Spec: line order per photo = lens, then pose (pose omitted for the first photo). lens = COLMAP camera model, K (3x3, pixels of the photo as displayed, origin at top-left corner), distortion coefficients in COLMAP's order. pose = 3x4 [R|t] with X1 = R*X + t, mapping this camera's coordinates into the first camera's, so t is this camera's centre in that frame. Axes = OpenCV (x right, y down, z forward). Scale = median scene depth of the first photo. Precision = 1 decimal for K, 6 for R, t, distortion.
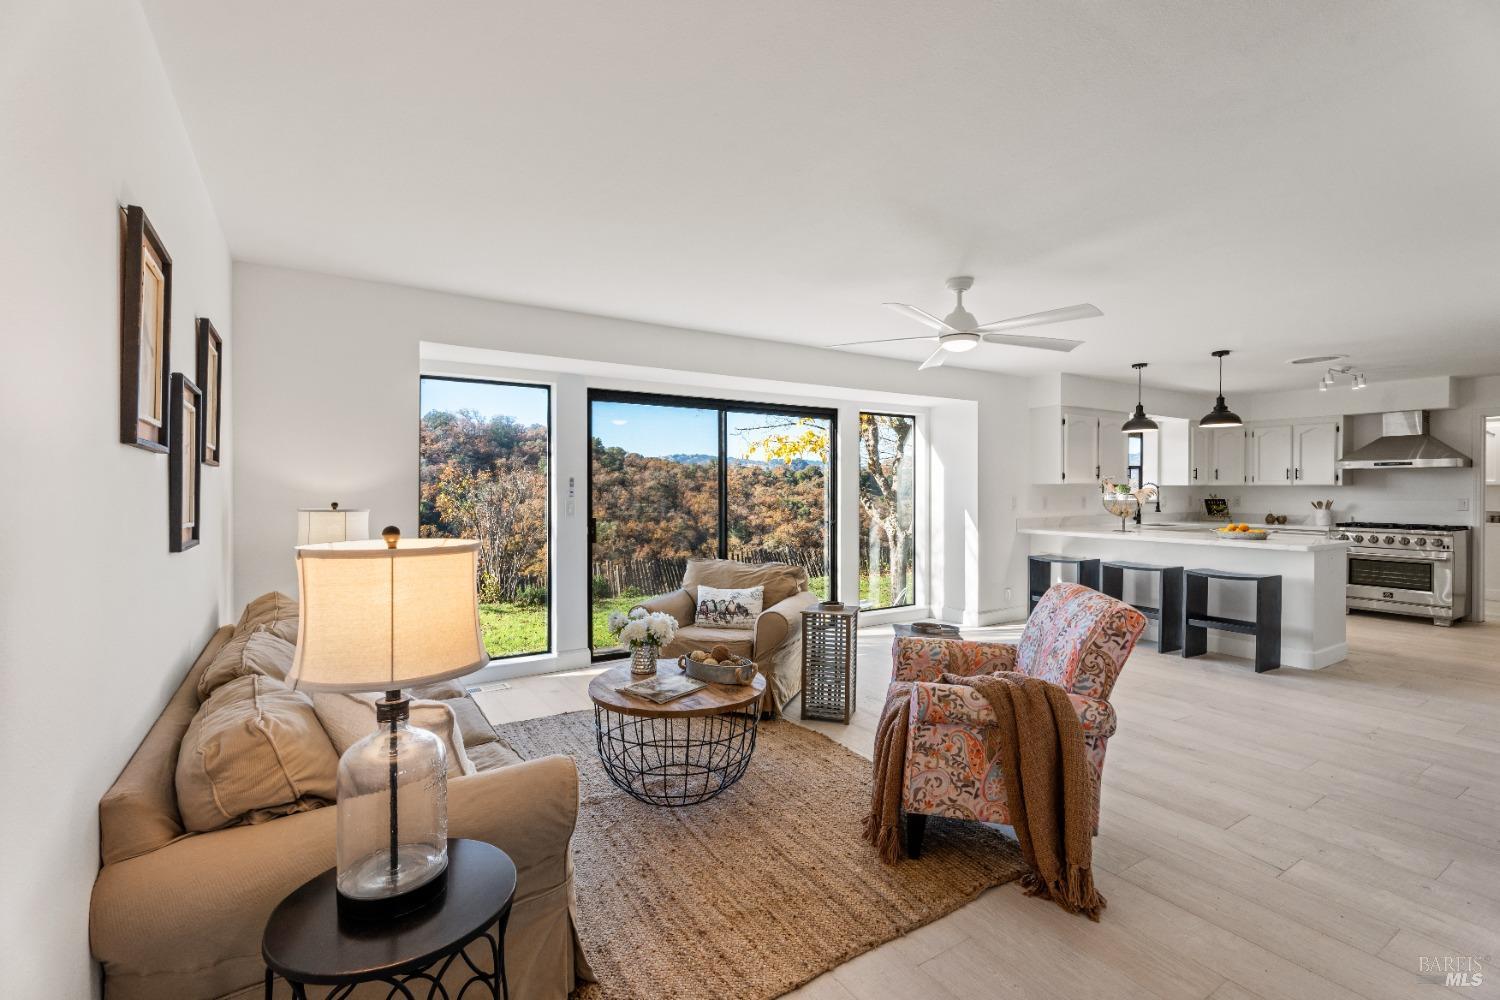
lens RADIAL K [[674.3, 0, 750.0], [0, 674.3, 500.0], [0, 0, 1]] dist [-0.000216, 0.000389]
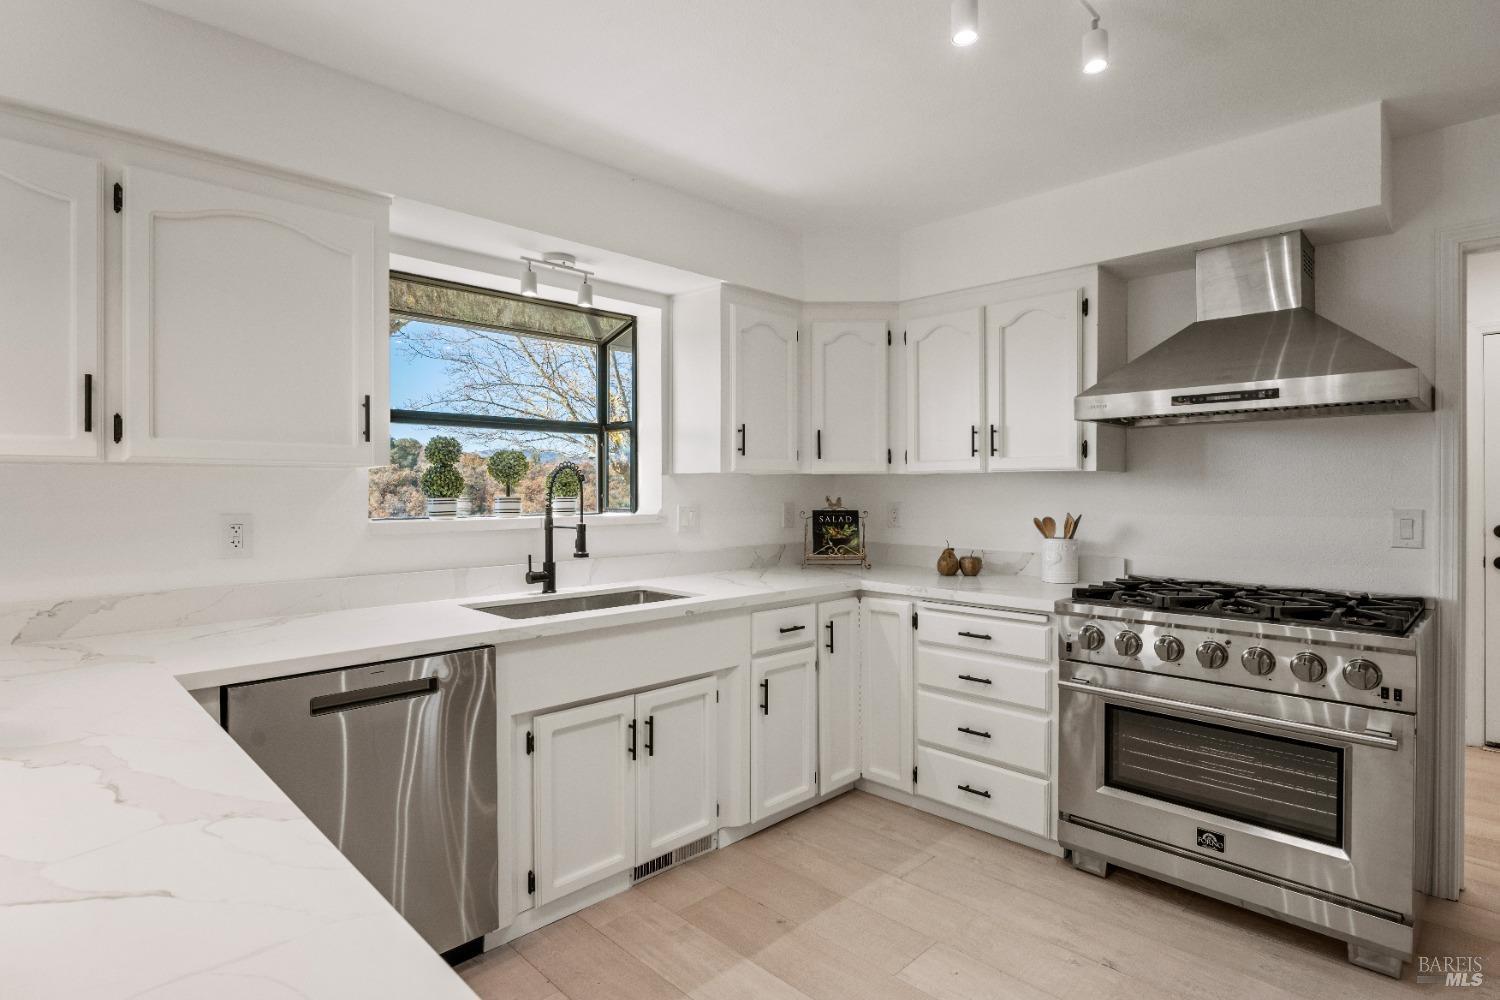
lens RADIAL K [[771.7, 0, 750.0], [0, 771.7, 500.0], [0, 0, 1]] dist [-0.004585, -0.001209]
pose [[0.977943, -0.006010, 0.208787, 0.055168], [0.006558, 0.999977, -0.001933, -0.000665], [-0.208771, 0.003259, 0.977959, 0.057882]]
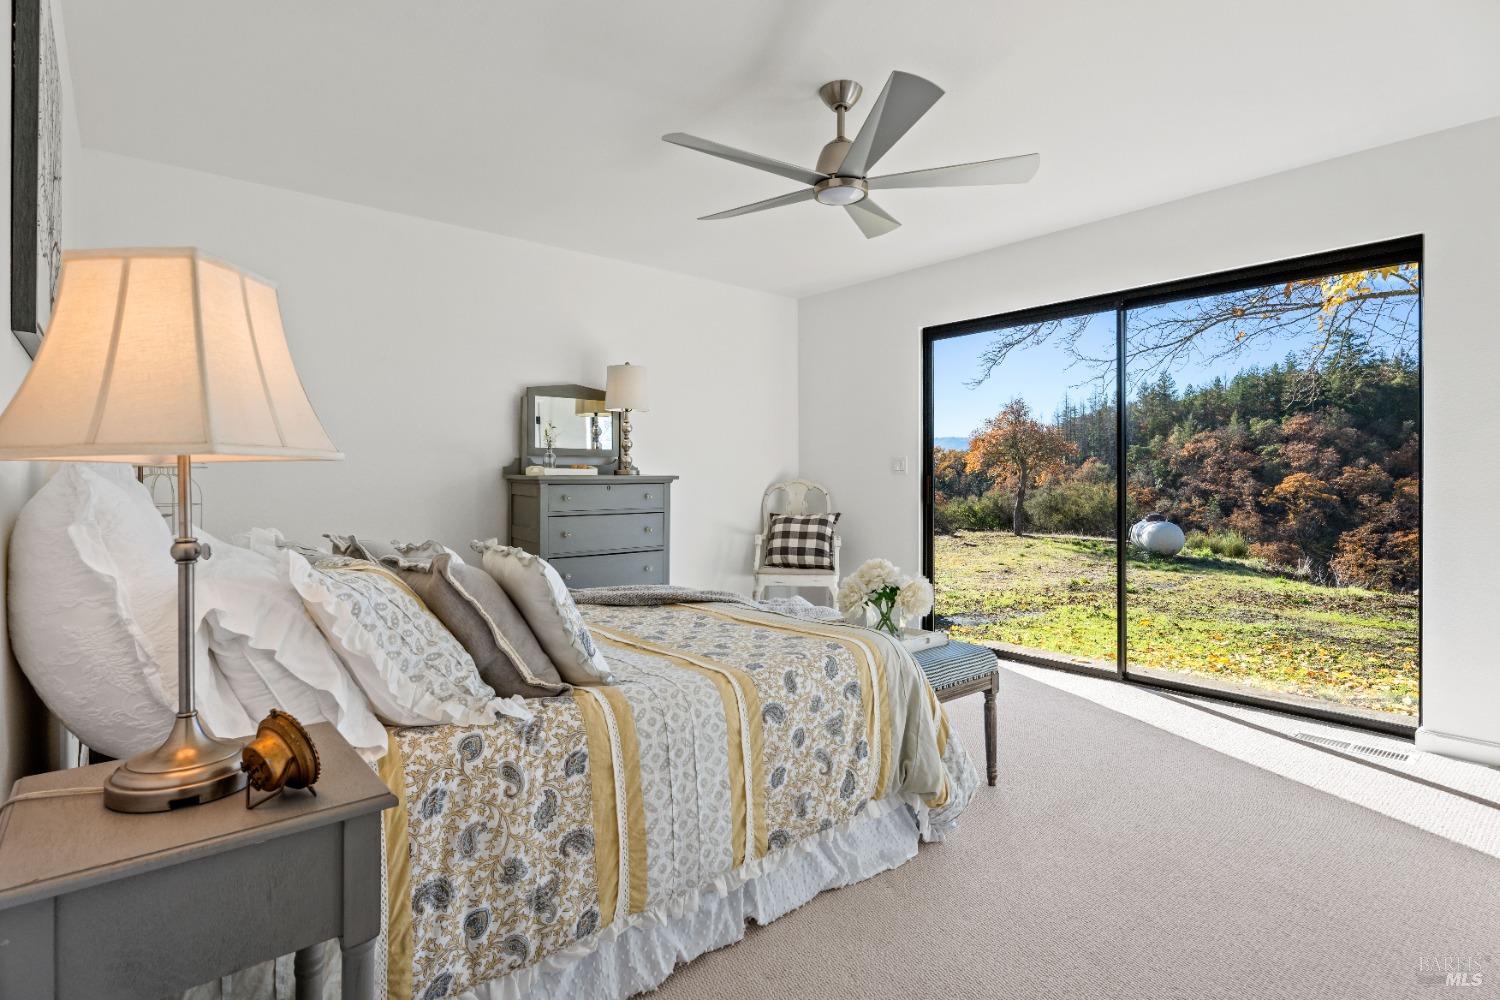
lens RADIAL K [[750.6, 0, 752.3], [0, 750.6, 475.0], [0, 0, 1]] dist [0.000276, 0.000194]
pose [[0.121890, -0.002588, -0.992540, 1.927212], [-0.011979, 0.999920, -0.004078, 0.085195], [0.992471, 0.012387, 0.121849, 1.843037]]
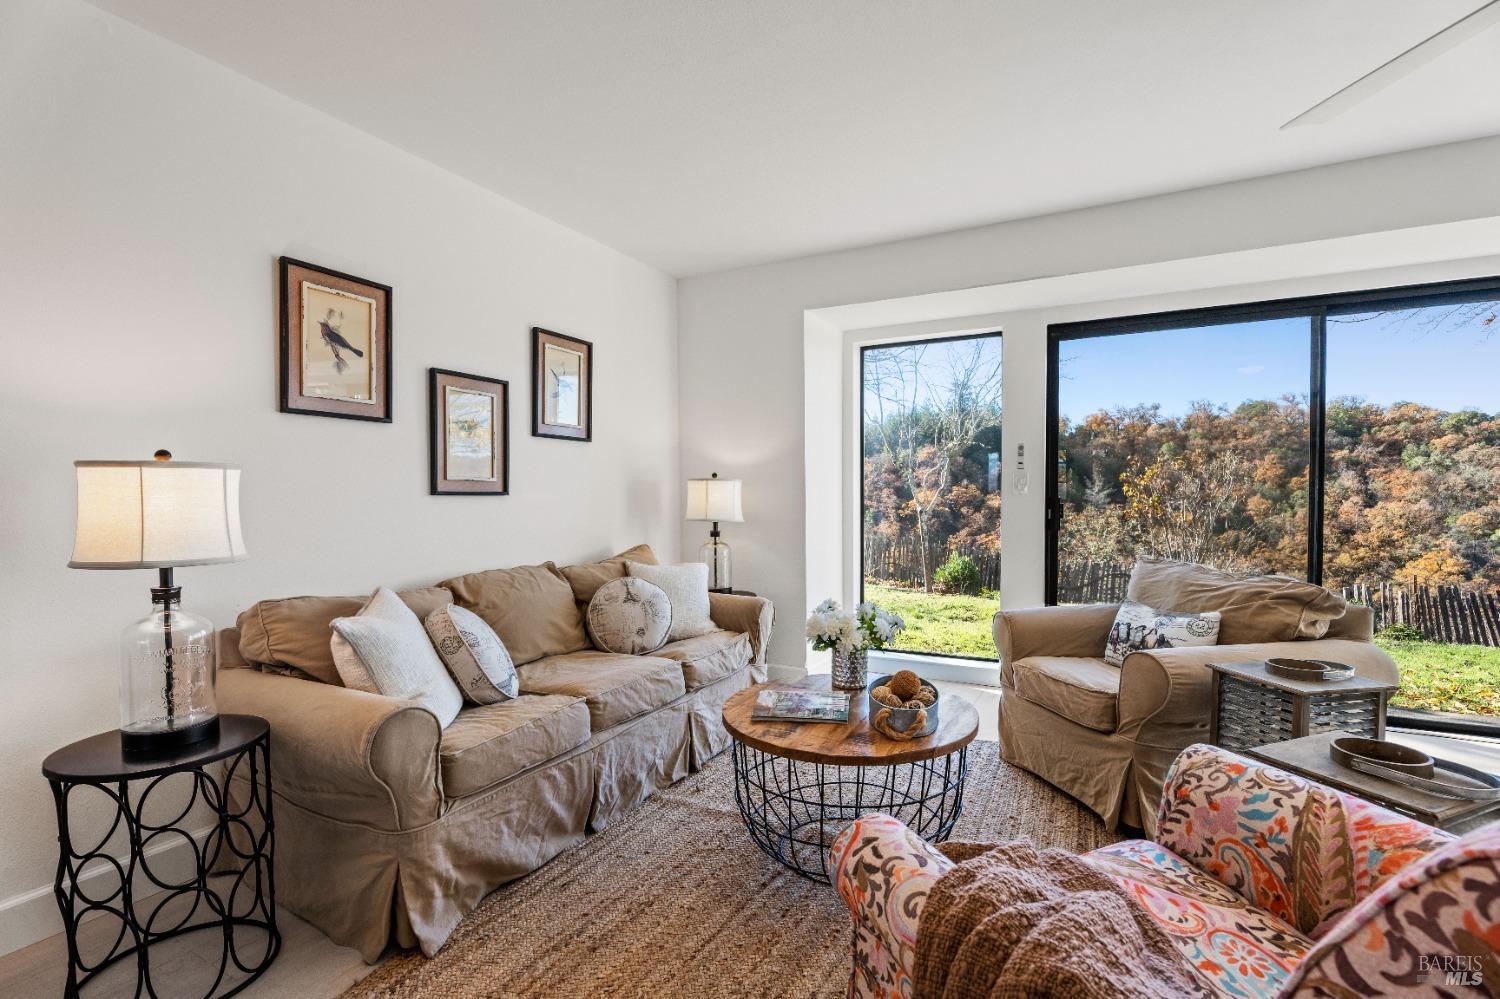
lens RADIAL K [[689.6, 0, 755.3], [0, 689.6, 523.4], [0, 0, 1]] dist [0.001641, -0.004453]
pose [[0.492397, 0.033755, -0.869716, 0.763924], [-0.006102, 0.999357, 0.035332, 0.085173], [0.870349, -0.012090, 0.492286, 0.921668]]
